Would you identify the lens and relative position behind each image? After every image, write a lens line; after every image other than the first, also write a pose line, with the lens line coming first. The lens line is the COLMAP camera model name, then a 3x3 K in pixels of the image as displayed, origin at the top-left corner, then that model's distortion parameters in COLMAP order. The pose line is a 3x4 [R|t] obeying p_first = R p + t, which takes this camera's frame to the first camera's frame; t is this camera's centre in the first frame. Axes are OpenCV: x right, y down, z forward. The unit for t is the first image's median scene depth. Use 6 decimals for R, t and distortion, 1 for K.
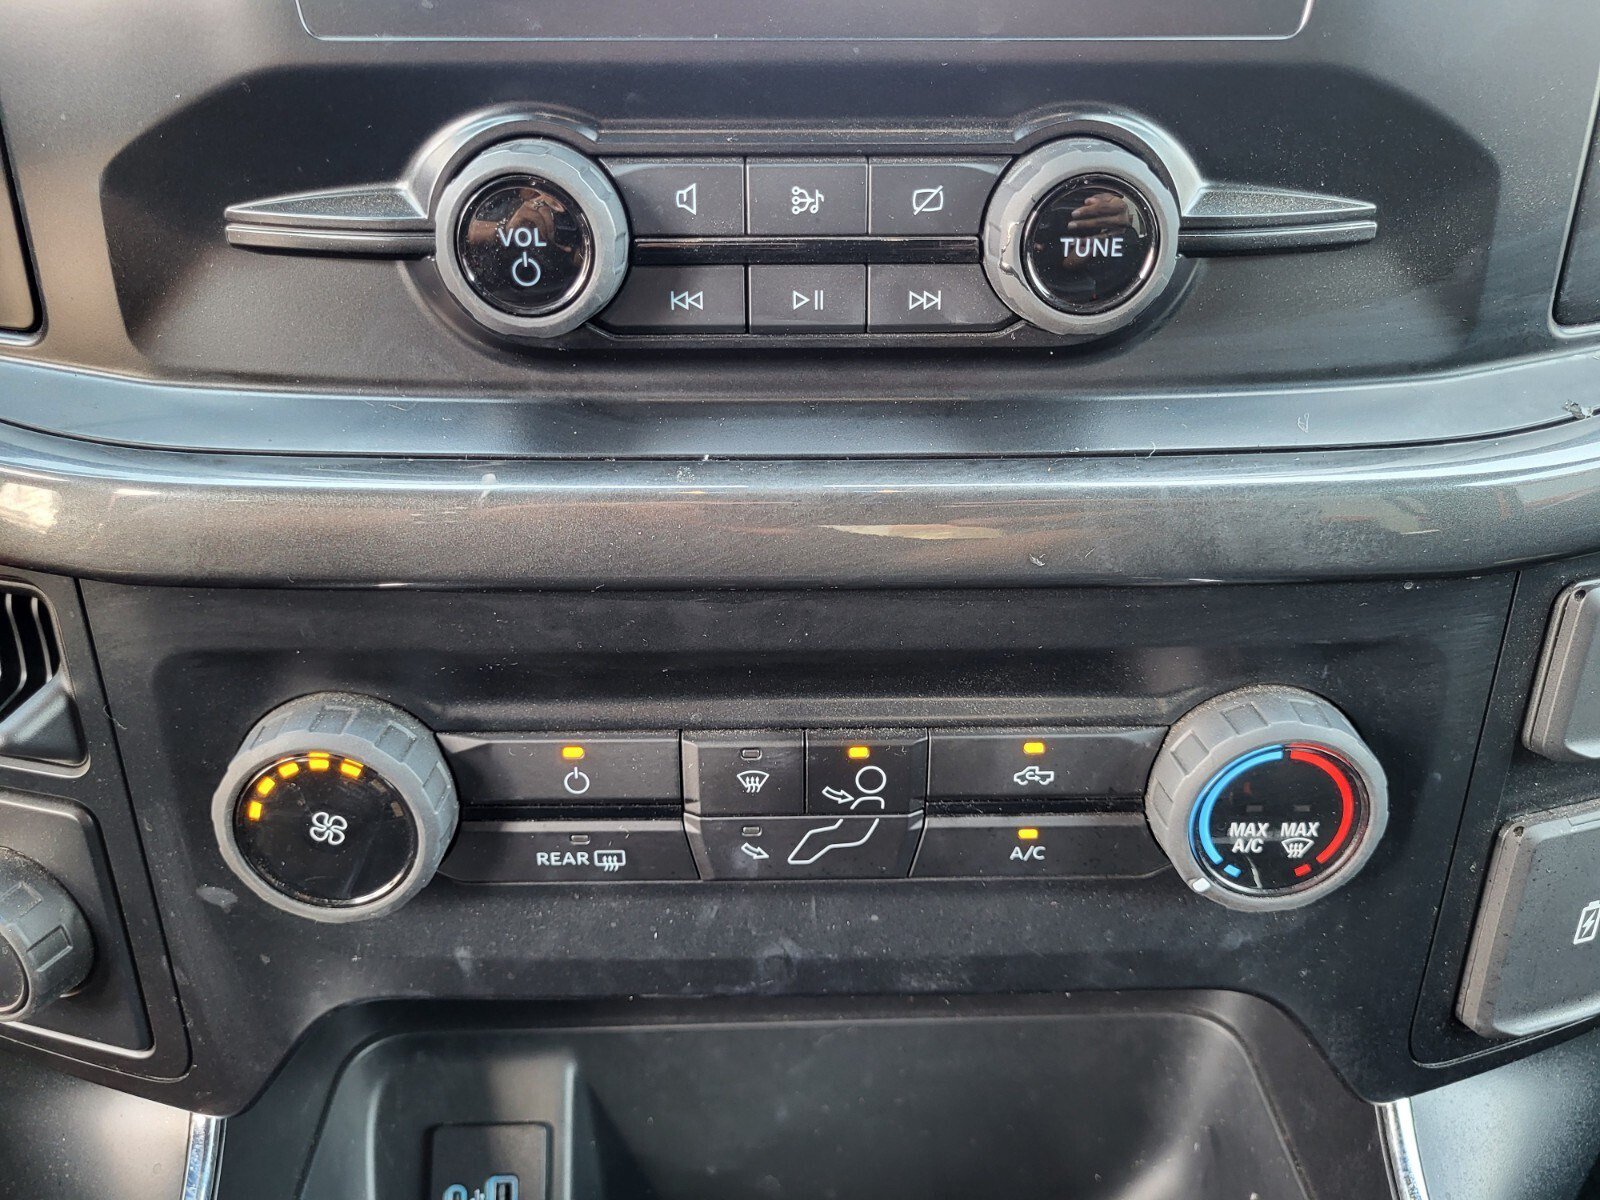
lens RADIAL K [[1296.2, 0, 776.0], [0, 1296.2, 608.7], [0, 0, 1]] dist [0.006205, -0.018720]
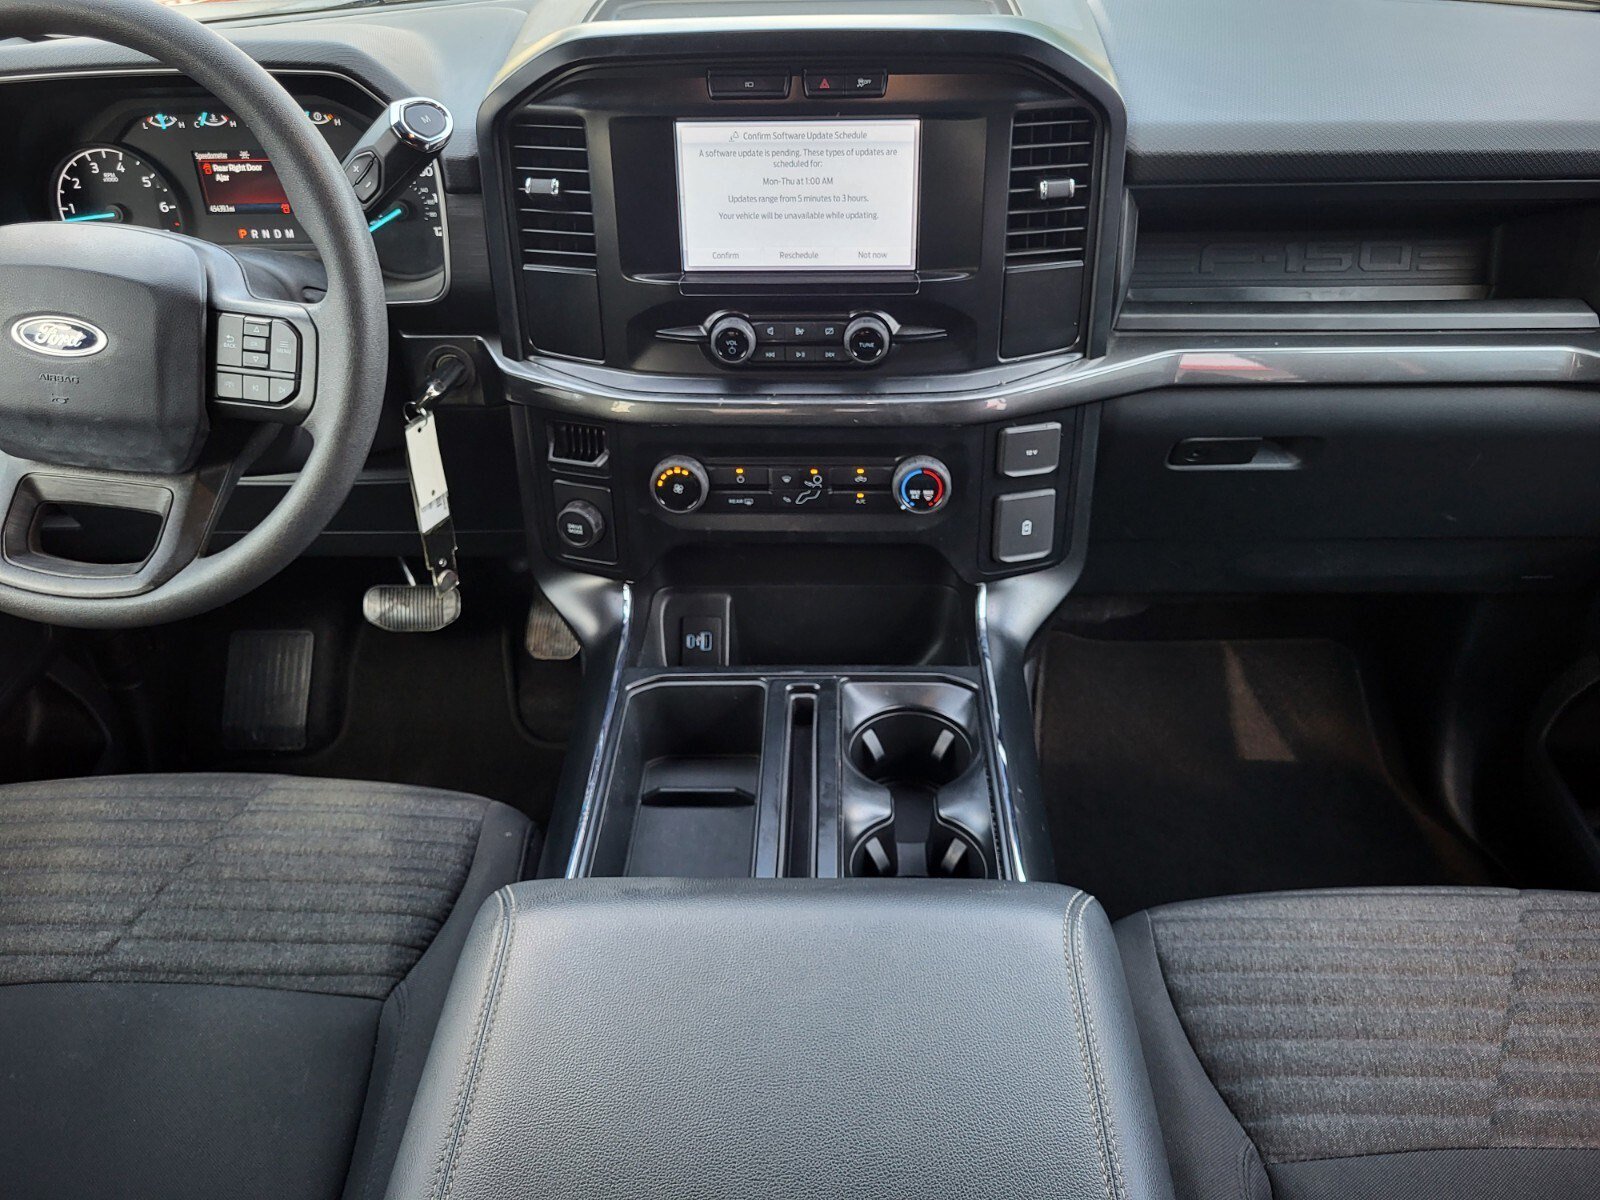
lens RADIAL K [[1296.2, 0, 776.0], [0, 1296.2, 608.7], [0, 0, 1]] dist [0.006205, -0.018720]
pose [[0.998068, 0.013032, -0.060755, 0.191368], [-0.009033, 0.997803, 0.065634, 0.266542], [0.061477, -0.064959, 0.995992, -2.874588]]
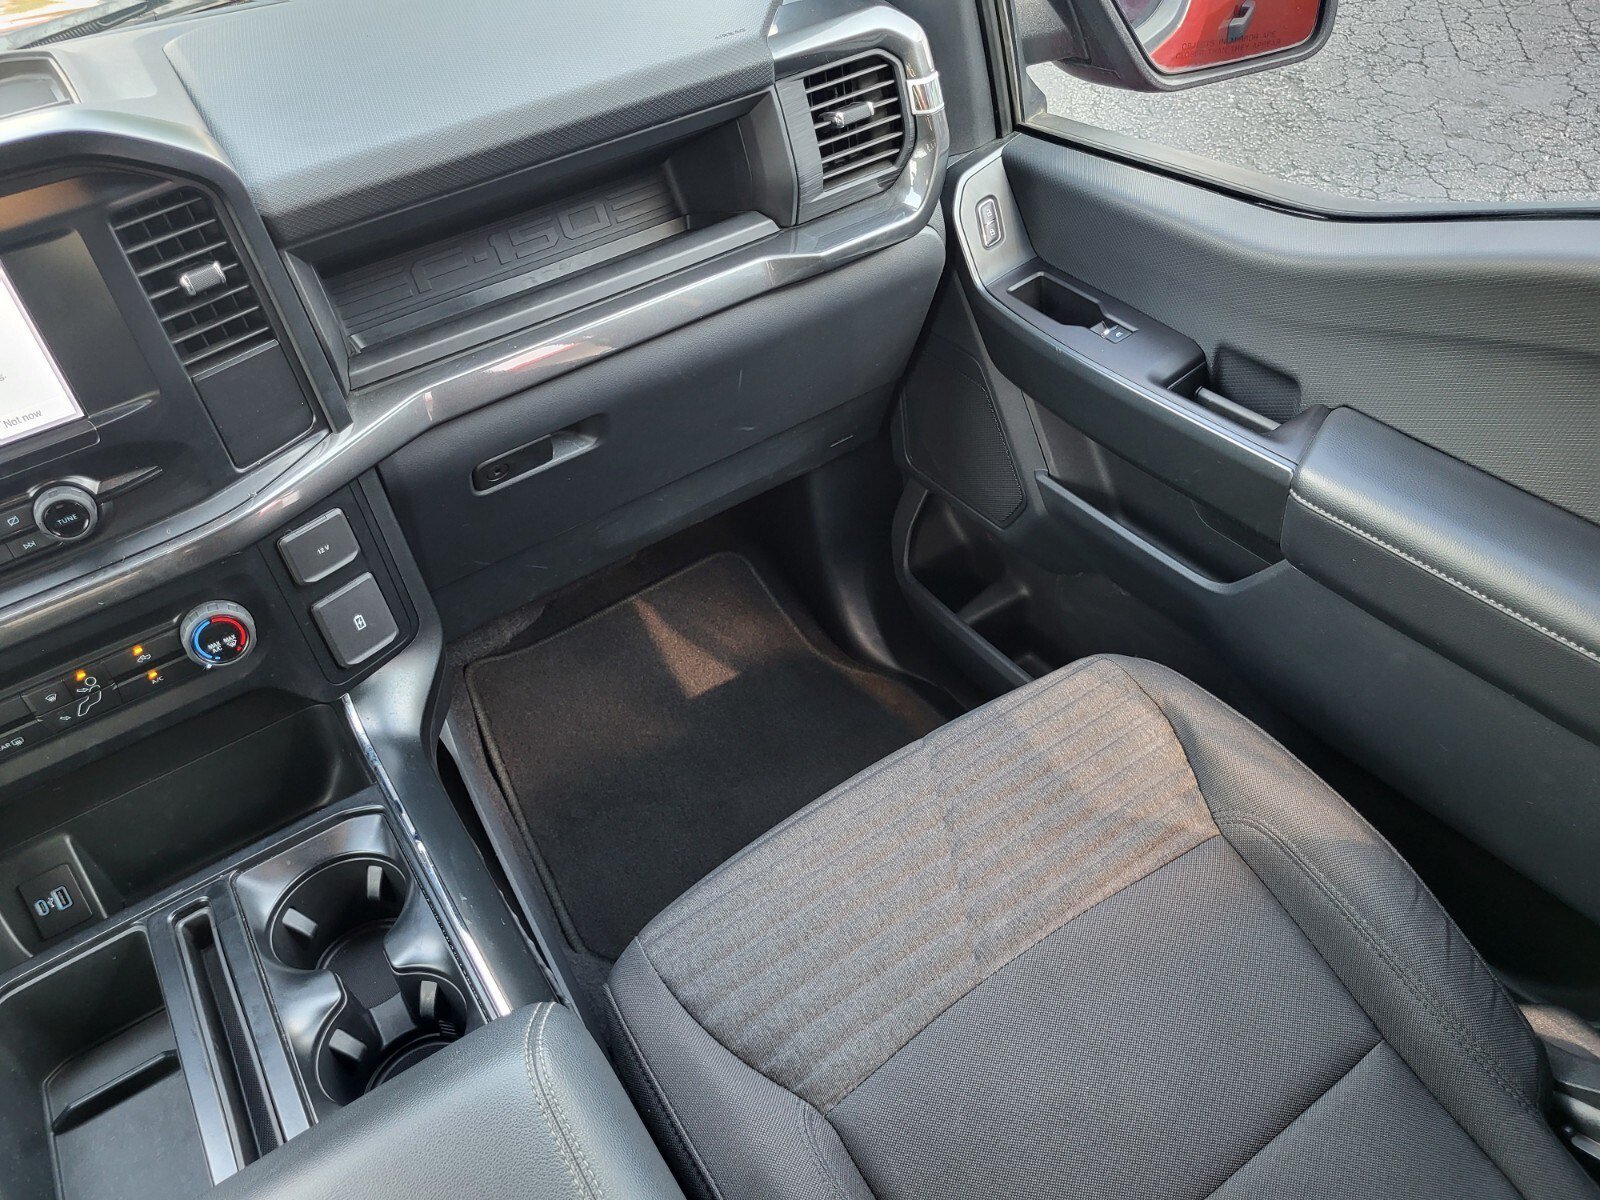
lens RADIAL K [[1264.3, 0, 855.9], [0, 1264.3, 597.1], [0, 0, 1]] dist [0.052863, -0.063697]
pose [[0.833086, -0.418845, 0.361299, 0.610327], [0.375371, 0.907836, 0.186899, 0.063278], [-0.406282, -0.020082, 0.913527, -2.724225]]
